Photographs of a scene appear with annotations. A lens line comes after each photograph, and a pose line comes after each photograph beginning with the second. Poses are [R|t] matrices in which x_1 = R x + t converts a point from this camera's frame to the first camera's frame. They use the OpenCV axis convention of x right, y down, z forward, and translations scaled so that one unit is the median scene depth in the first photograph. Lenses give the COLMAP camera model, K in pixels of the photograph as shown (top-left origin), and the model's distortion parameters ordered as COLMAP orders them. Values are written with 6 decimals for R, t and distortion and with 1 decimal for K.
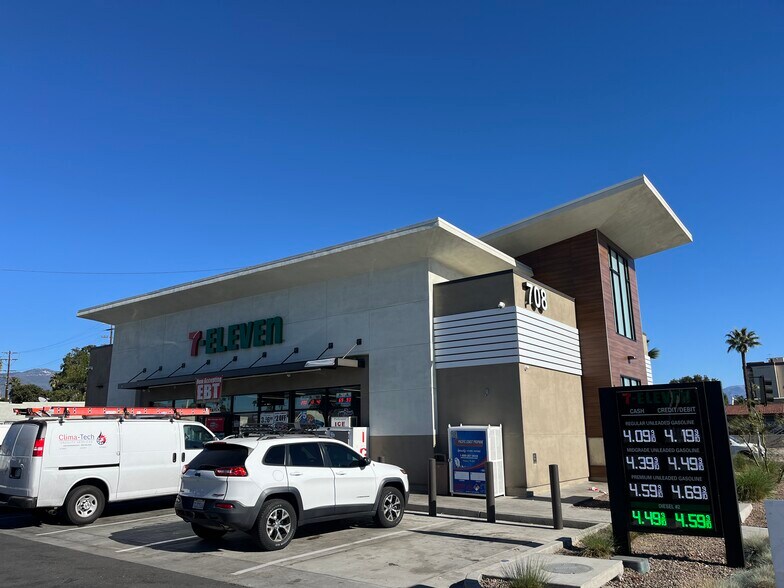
lens RADIAL K [[582.9, 0, 392.0], [0, 582.9, 294.0], [0, 0, 1]] dist [0.048124, -0.006722]
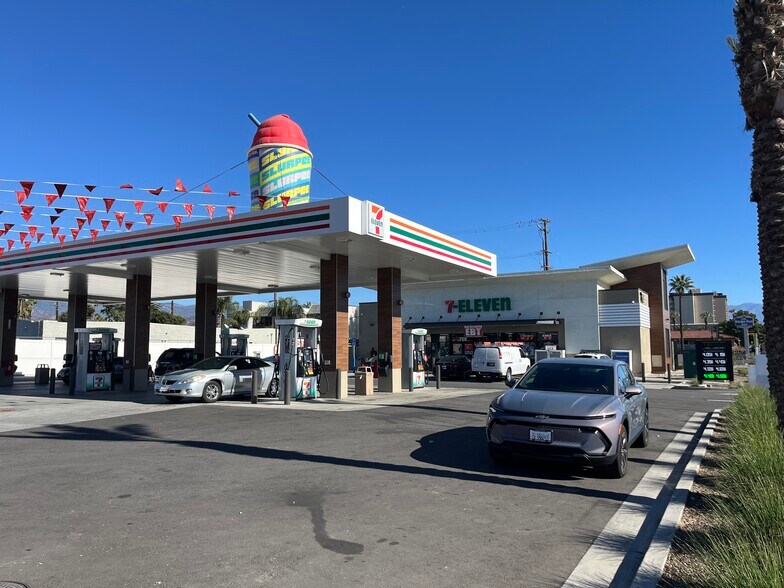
lens RADIAL K [[582.9, 0, 392.0], [0, 582.9, 294.0], [0, 0, 1]] dist [0.048124, -0.006722]
pose [[0.994034, 0.018113, 0.107559, -0.959833], [-0.032616, 0.990356, 0.134652, -0.278049], [-0.104083, -0.137357, 0.985038, -1.168271]]
